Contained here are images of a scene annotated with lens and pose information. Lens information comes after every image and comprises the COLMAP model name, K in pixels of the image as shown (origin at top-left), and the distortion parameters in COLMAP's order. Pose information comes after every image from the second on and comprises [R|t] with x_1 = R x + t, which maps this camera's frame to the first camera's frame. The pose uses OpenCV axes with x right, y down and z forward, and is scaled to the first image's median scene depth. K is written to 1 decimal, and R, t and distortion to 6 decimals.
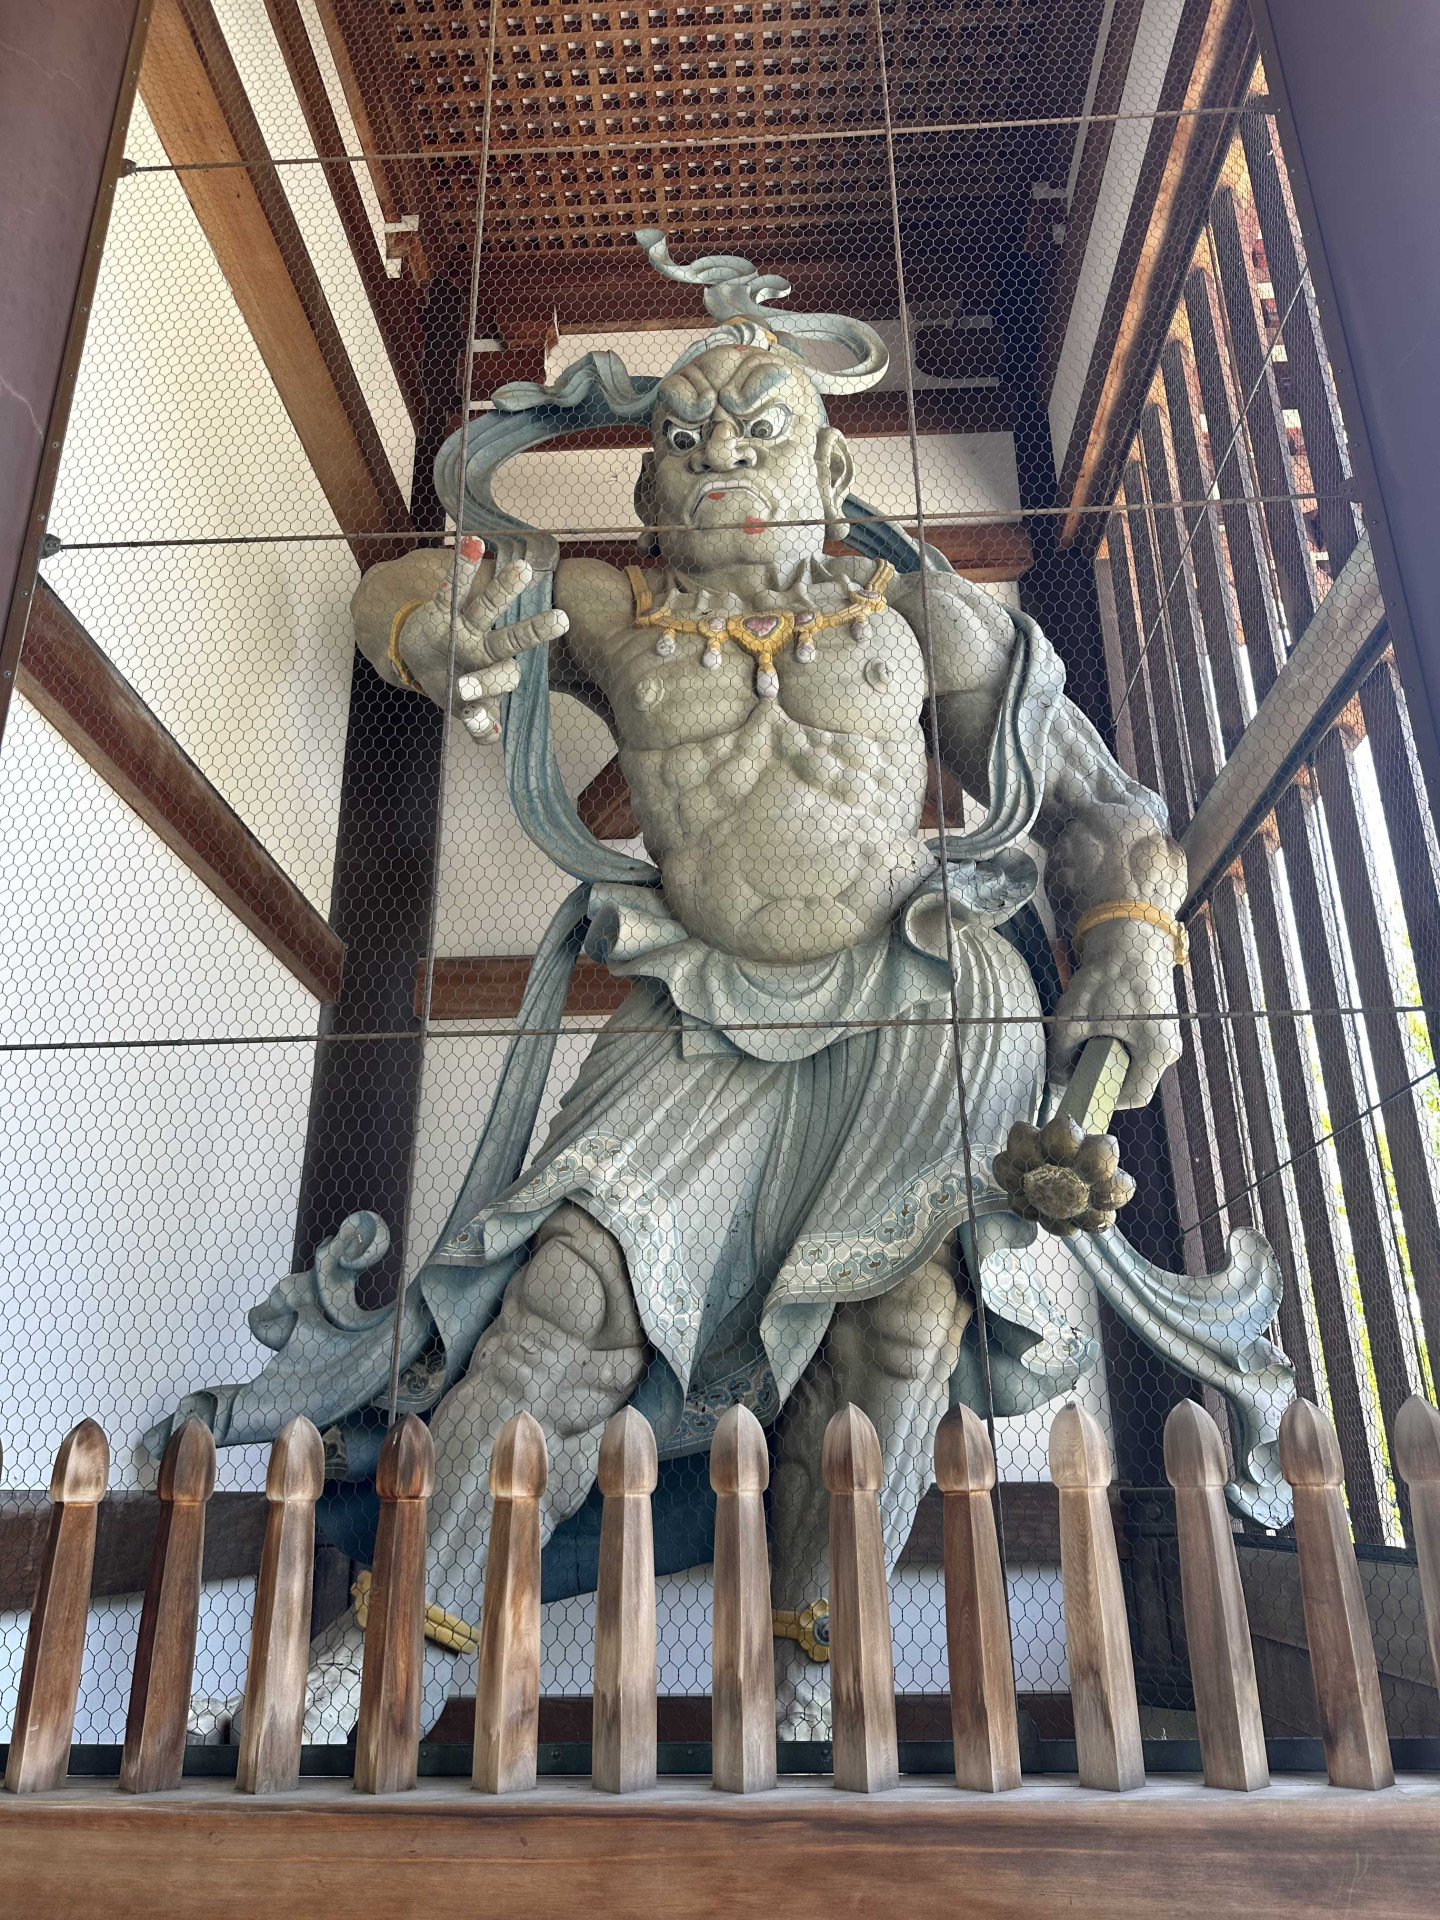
lens RADIAL K [[1373.2, 0, 713.4], [0, 1373.2, 958.2], [0, 0, 1]] dist [0.075313, -0.063010]
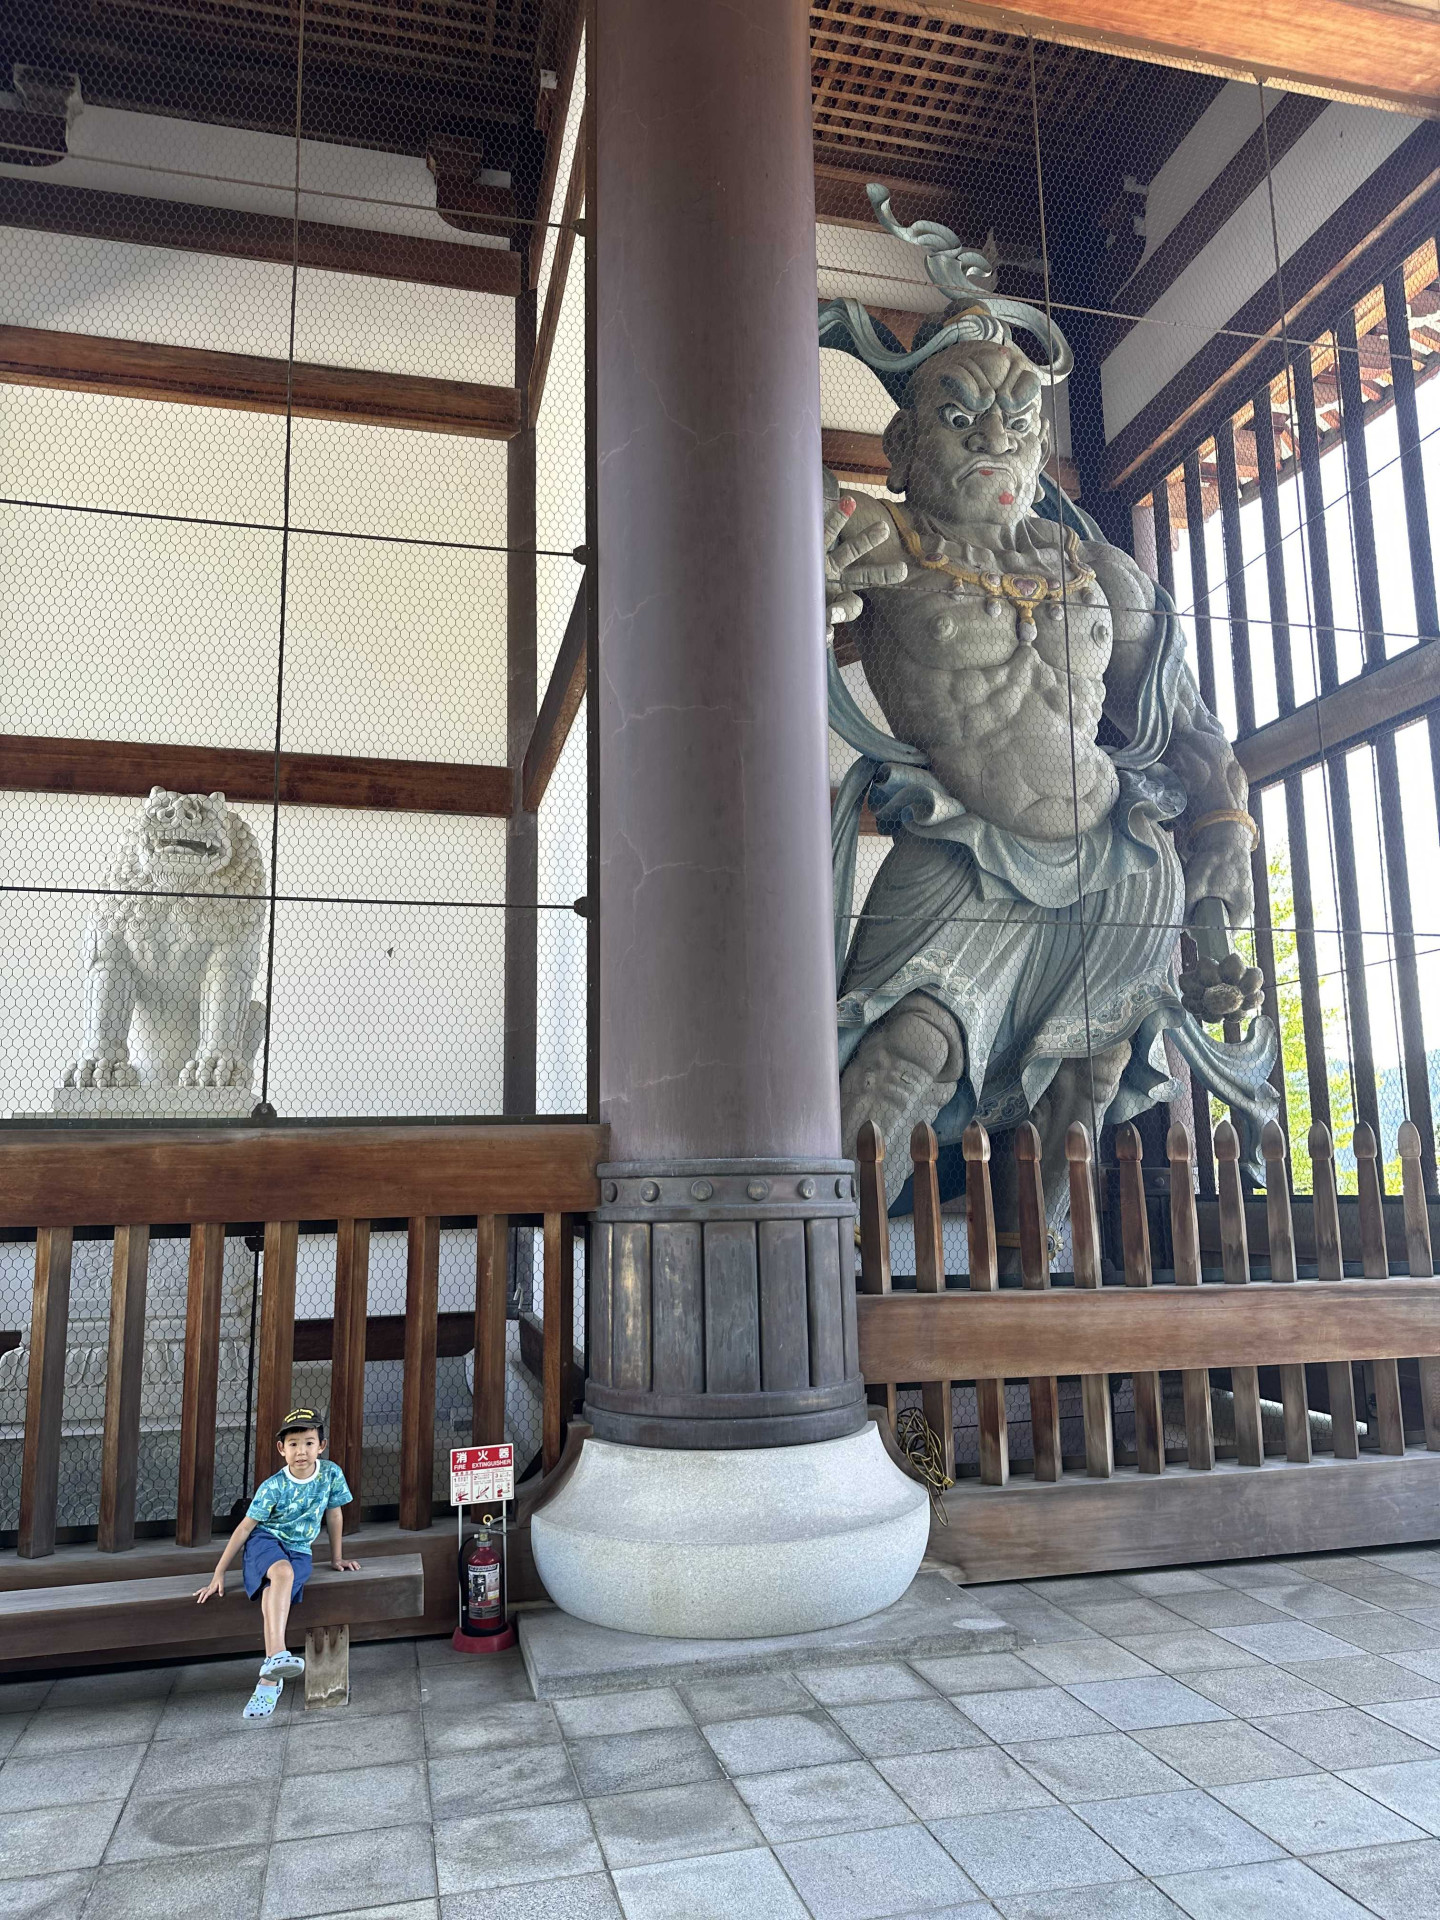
lens RADIAL K [[1373.2, 0, 724.2], [0, 1373.2, 971.9], [0, 0, 1]] dist [0.075313, -0.063010]
pose [[0.957264, 0.041088, 0.286282, -0.697216], [-0.100615, 0.975337, 0.196452, -0.113939], [-0.271149, -0.216861, 0.937790, -0.348759]]
